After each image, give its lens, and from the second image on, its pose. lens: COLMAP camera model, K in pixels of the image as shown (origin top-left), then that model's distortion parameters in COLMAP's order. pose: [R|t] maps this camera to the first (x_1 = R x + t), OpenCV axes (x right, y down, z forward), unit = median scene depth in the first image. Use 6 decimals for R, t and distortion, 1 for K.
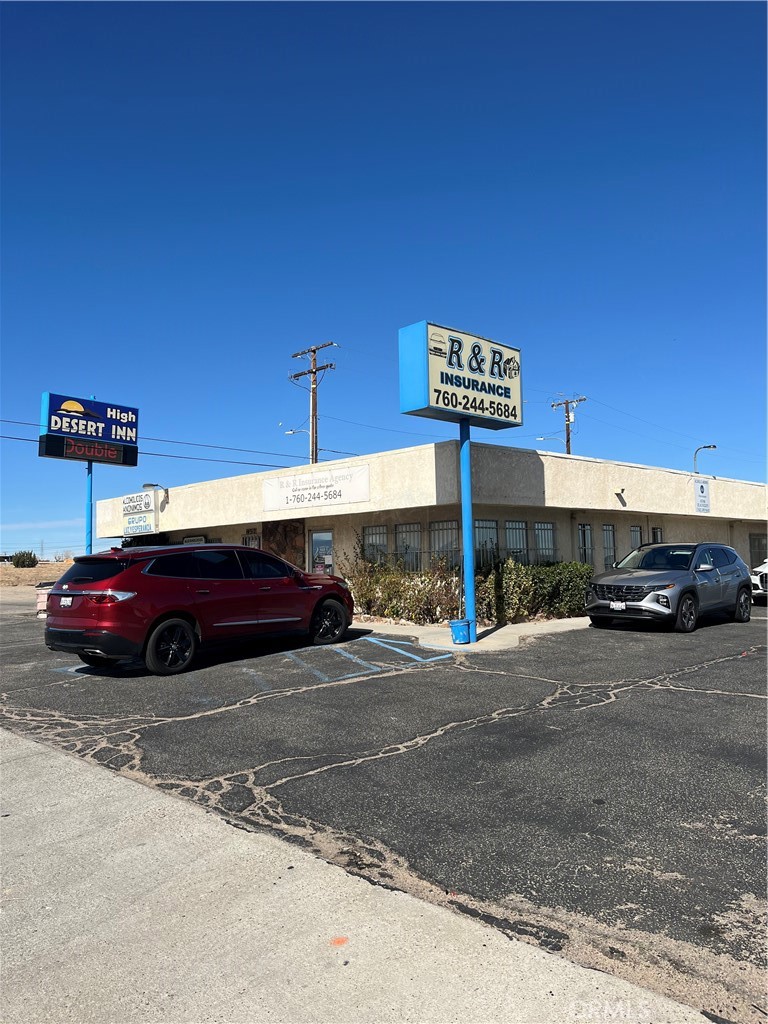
lens RADIAL K [[803.8, 0, 384.0], [0, 803.8, 512.0], [0, 0, 1]] dist [0.109147, -0.271844]
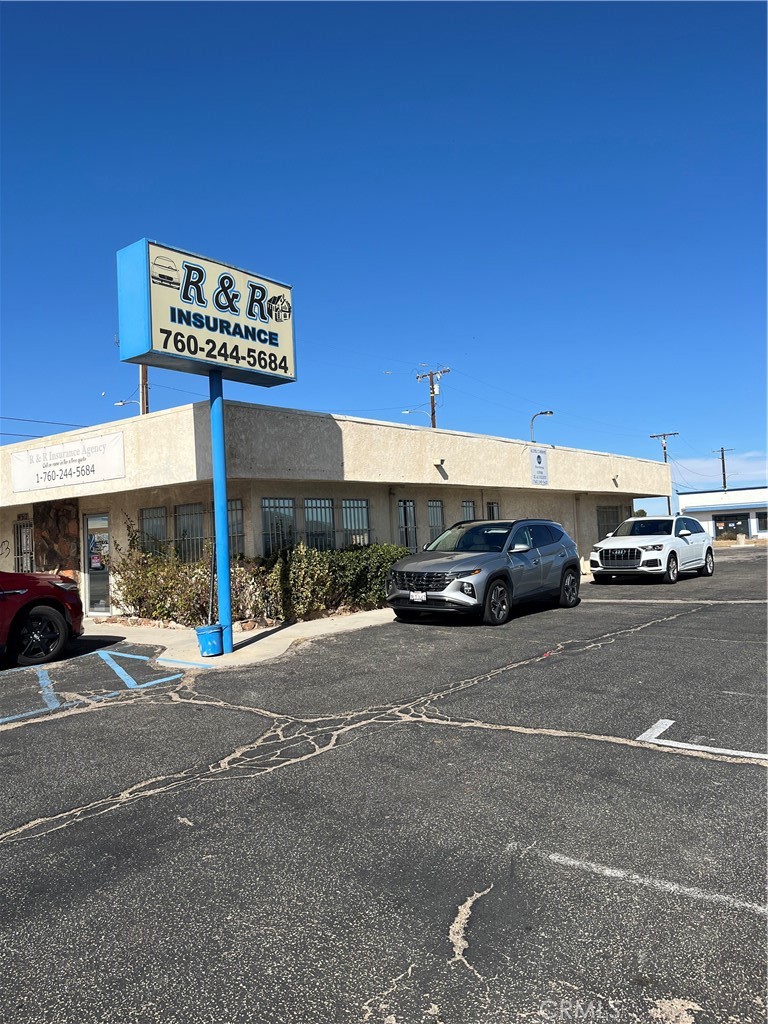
lens RADIAL K [[803.8, 0, 384.0], [0, 803.8, 512.0], [0, 0, 1]] dist [0.109147, -0.271844]
pose [[0.990999, -0.022266, 0.132002, 0.142638], [0.018641, 0.999416, 0.028639, 0.002842], [-0.132563, -0.025920, 0.990836, 0.173331]]
